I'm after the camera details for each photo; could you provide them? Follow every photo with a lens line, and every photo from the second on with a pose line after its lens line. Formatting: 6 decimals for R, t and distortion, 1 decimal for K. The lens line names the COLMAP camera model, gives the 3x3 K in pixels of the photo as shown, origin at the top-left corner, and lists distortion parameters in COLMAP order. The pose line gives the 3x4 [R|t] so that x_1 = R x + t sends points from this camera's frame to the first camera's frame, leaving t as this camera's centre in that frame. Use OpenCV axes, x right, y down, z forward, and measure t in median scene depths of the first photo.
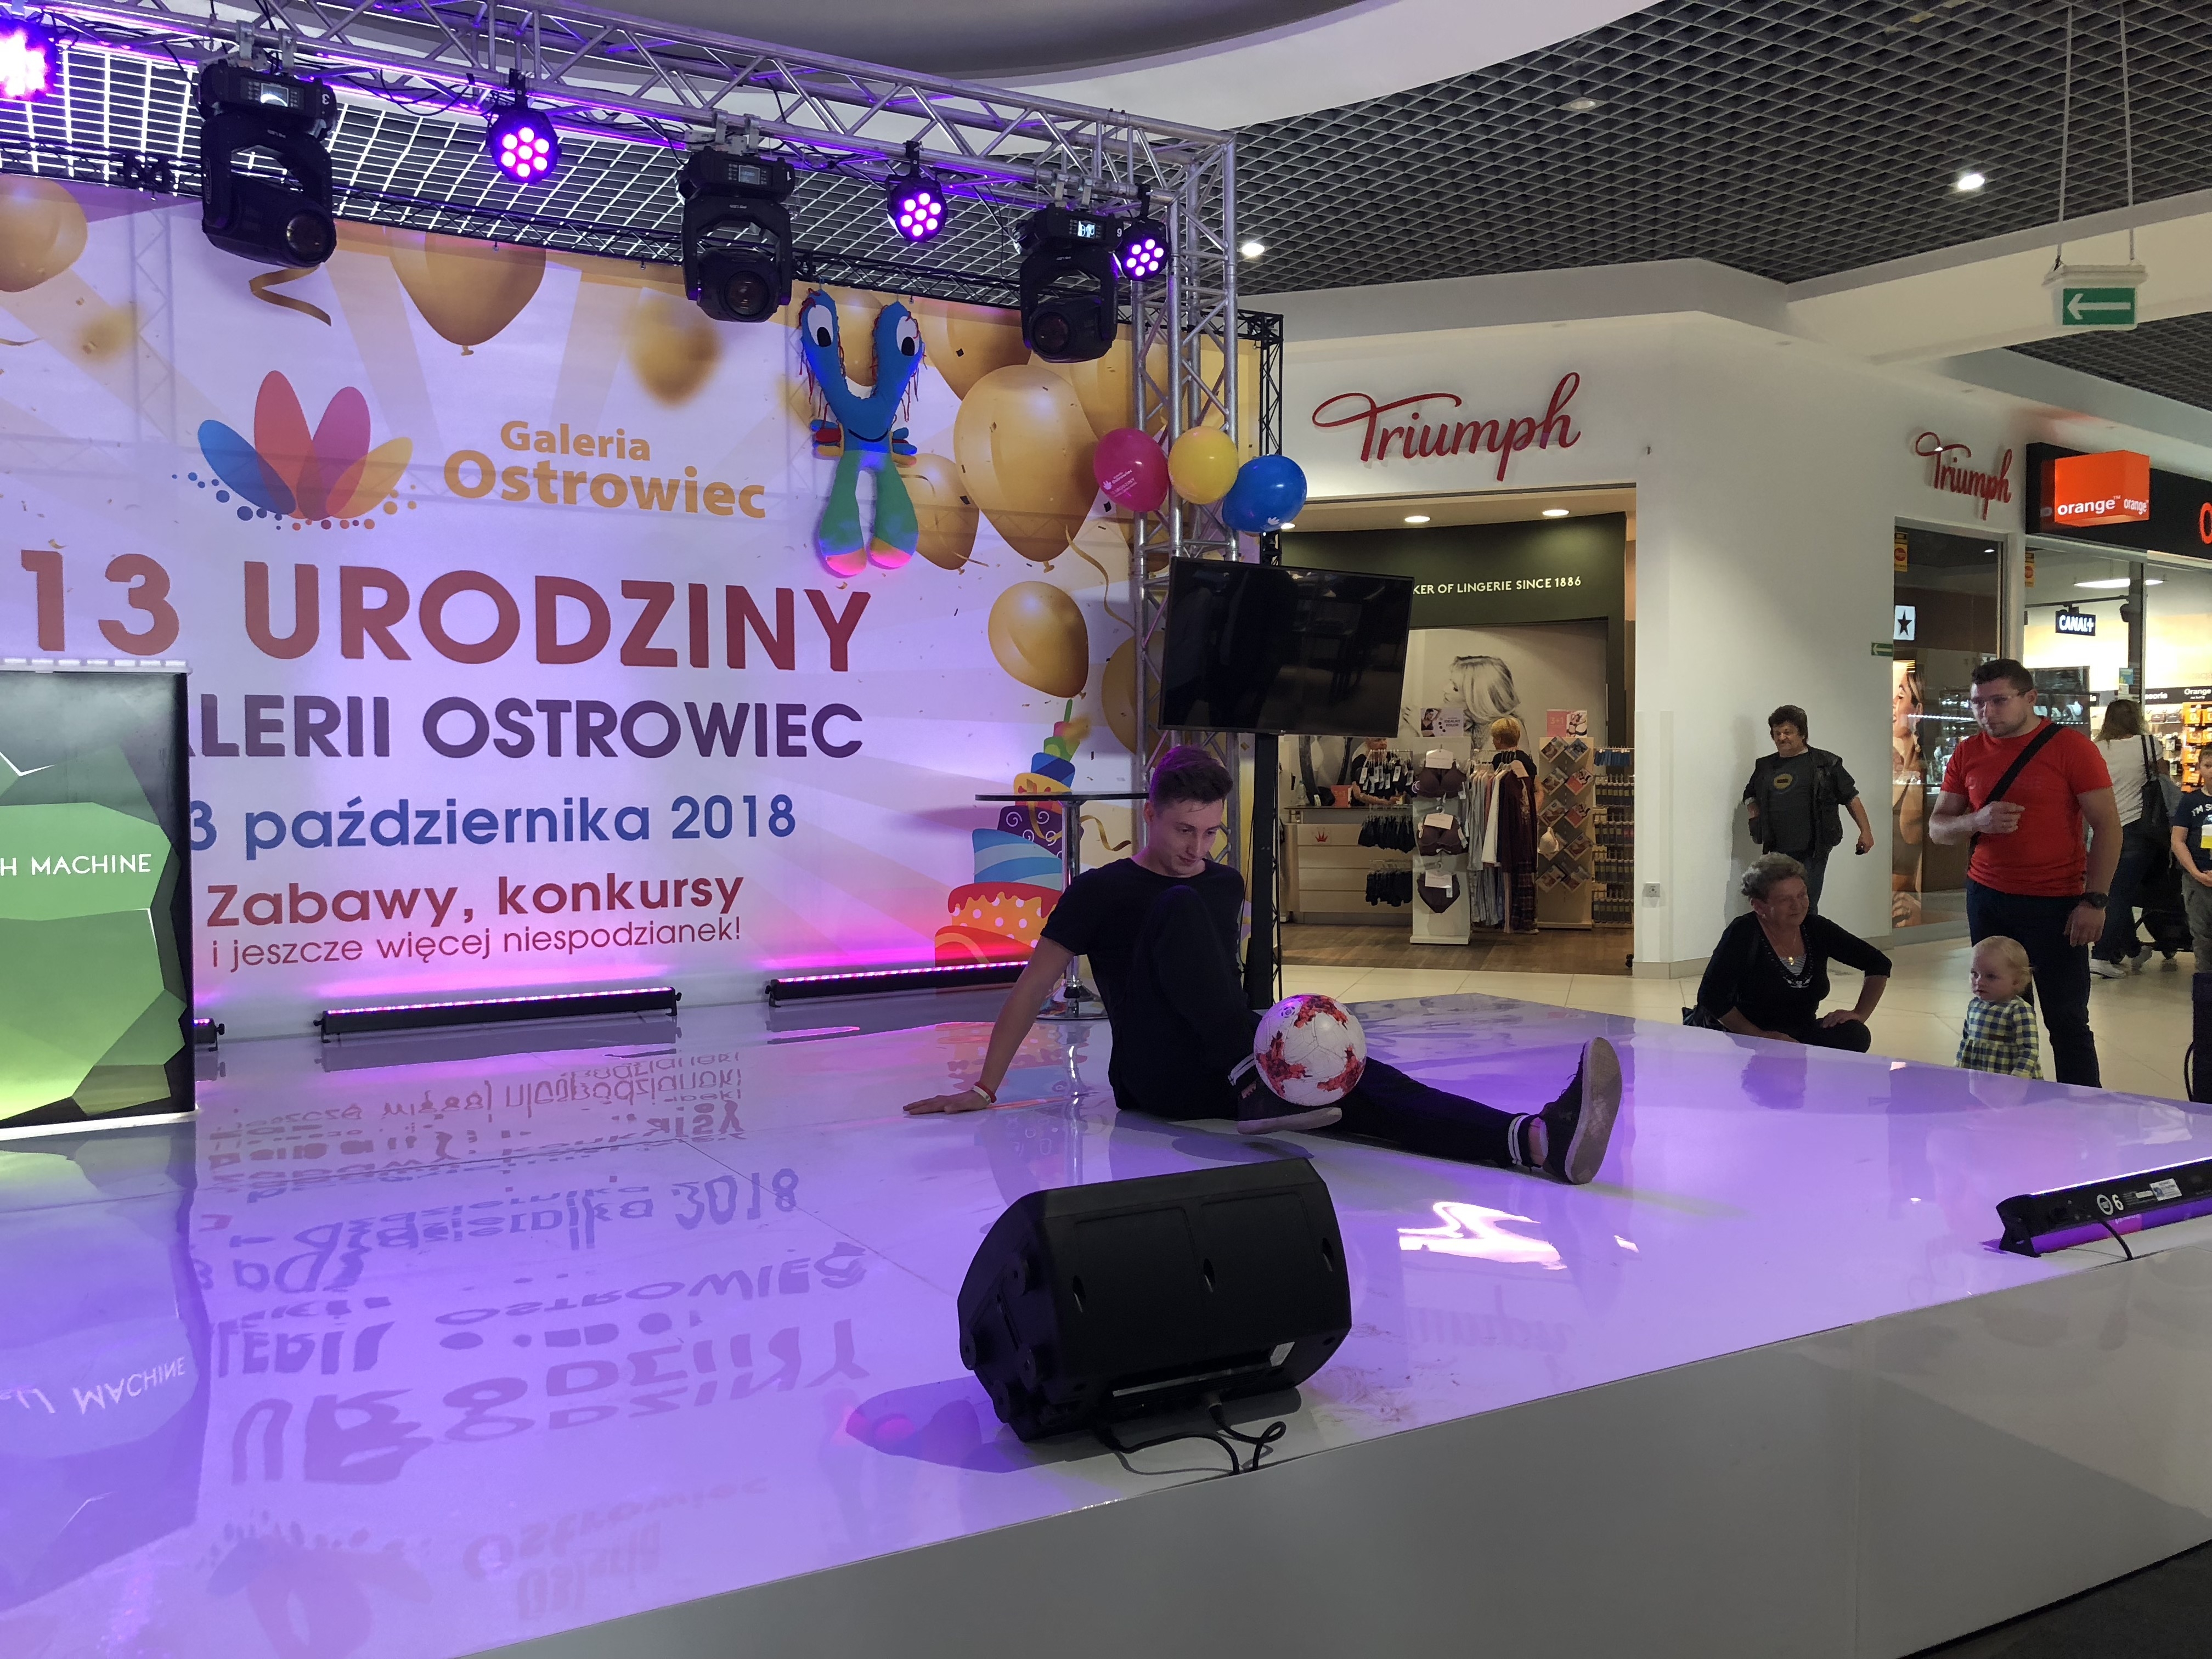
lens RADIAL K [[1816.4, 0, 1081.2], [0, 1816.4, 832.6], [0, 0, 1]] dist [0.162465, -0.447352]
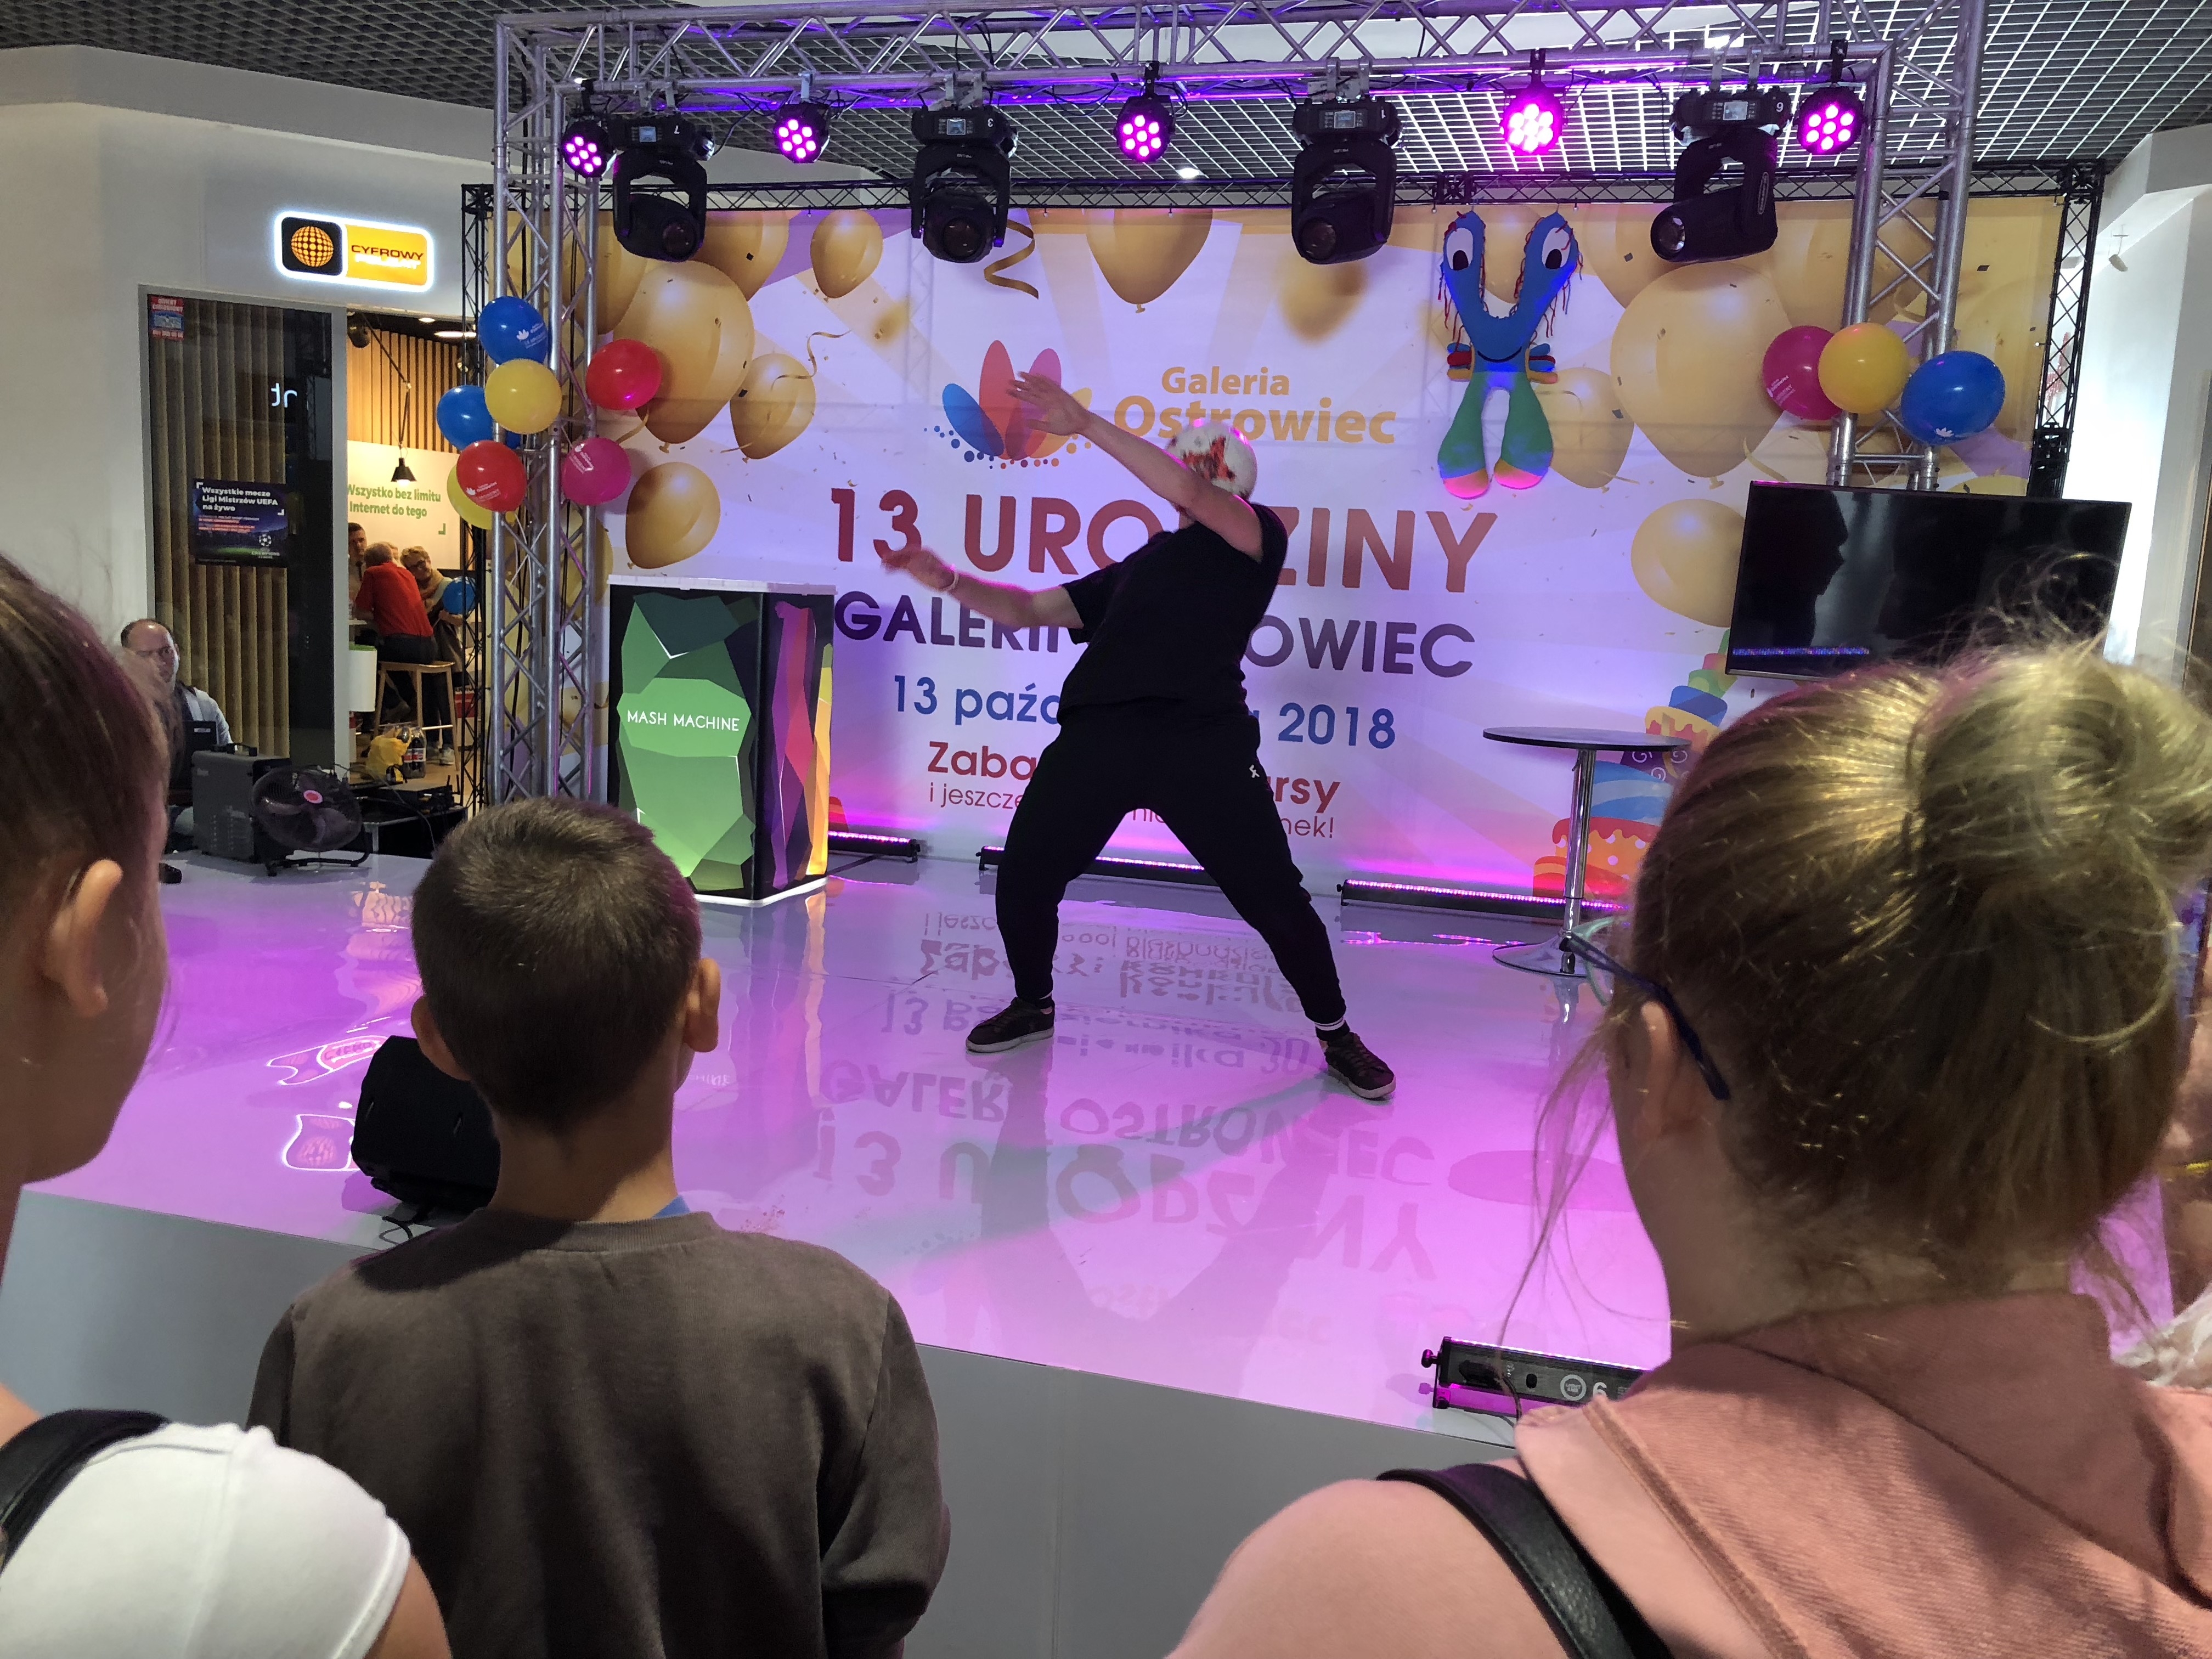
lens RADIAL K [[1809.7, 0, 1086.6], [0, 1809.7, 839.7], [0, 0, 1]] dist [0.086830, -0.121645]
pose [[0.694985, 0.141681, -0.704927, 0.471261], [-0.080178, 0.989550, 0.119840, -0.058572], [0.714540, -0.026767, 0.699082, 0.143625]]
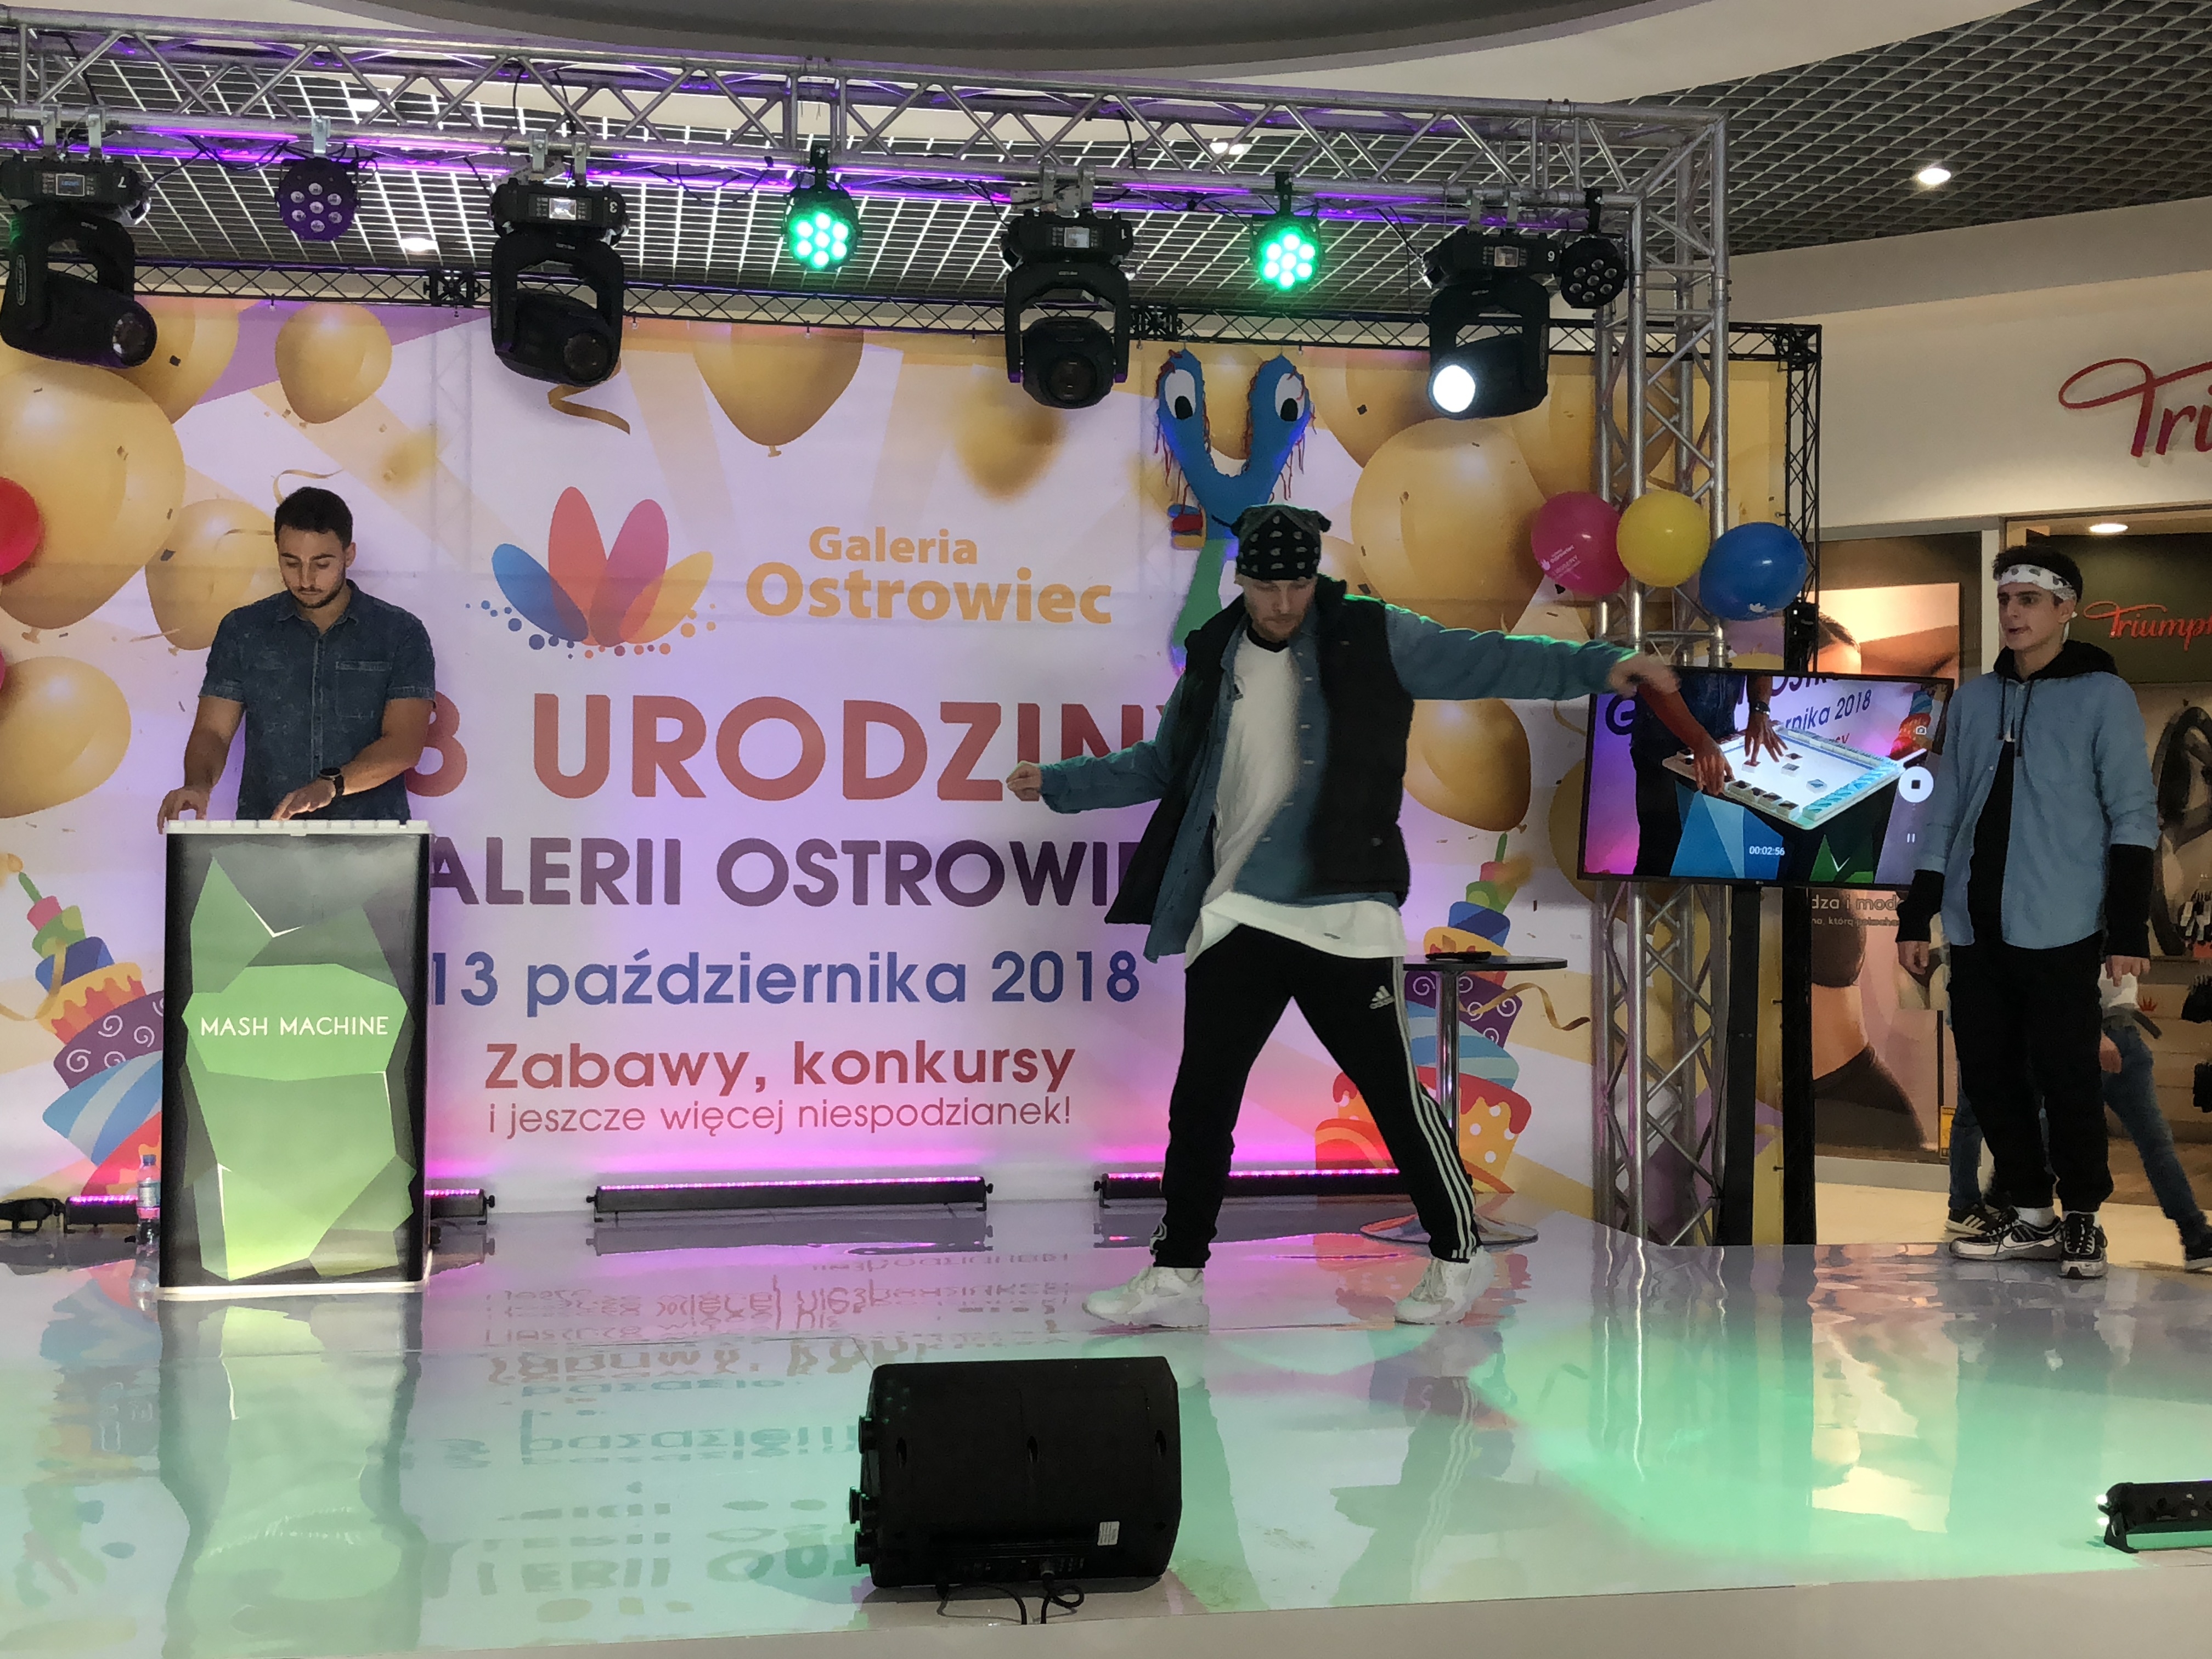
lens RADIAL K [[2811.7, 0, 1095.3], [0, 2811.7, 836.0], [0, 0, 1]] dist [0.357964, -1.375364]
pose [[0.947053, 0.008101, -0.320976, 0.238742], [-0.022300, 0.998927, -0.040584, -0.021065], [0.320303, 0.045593, 0.946217, -0.226838]]
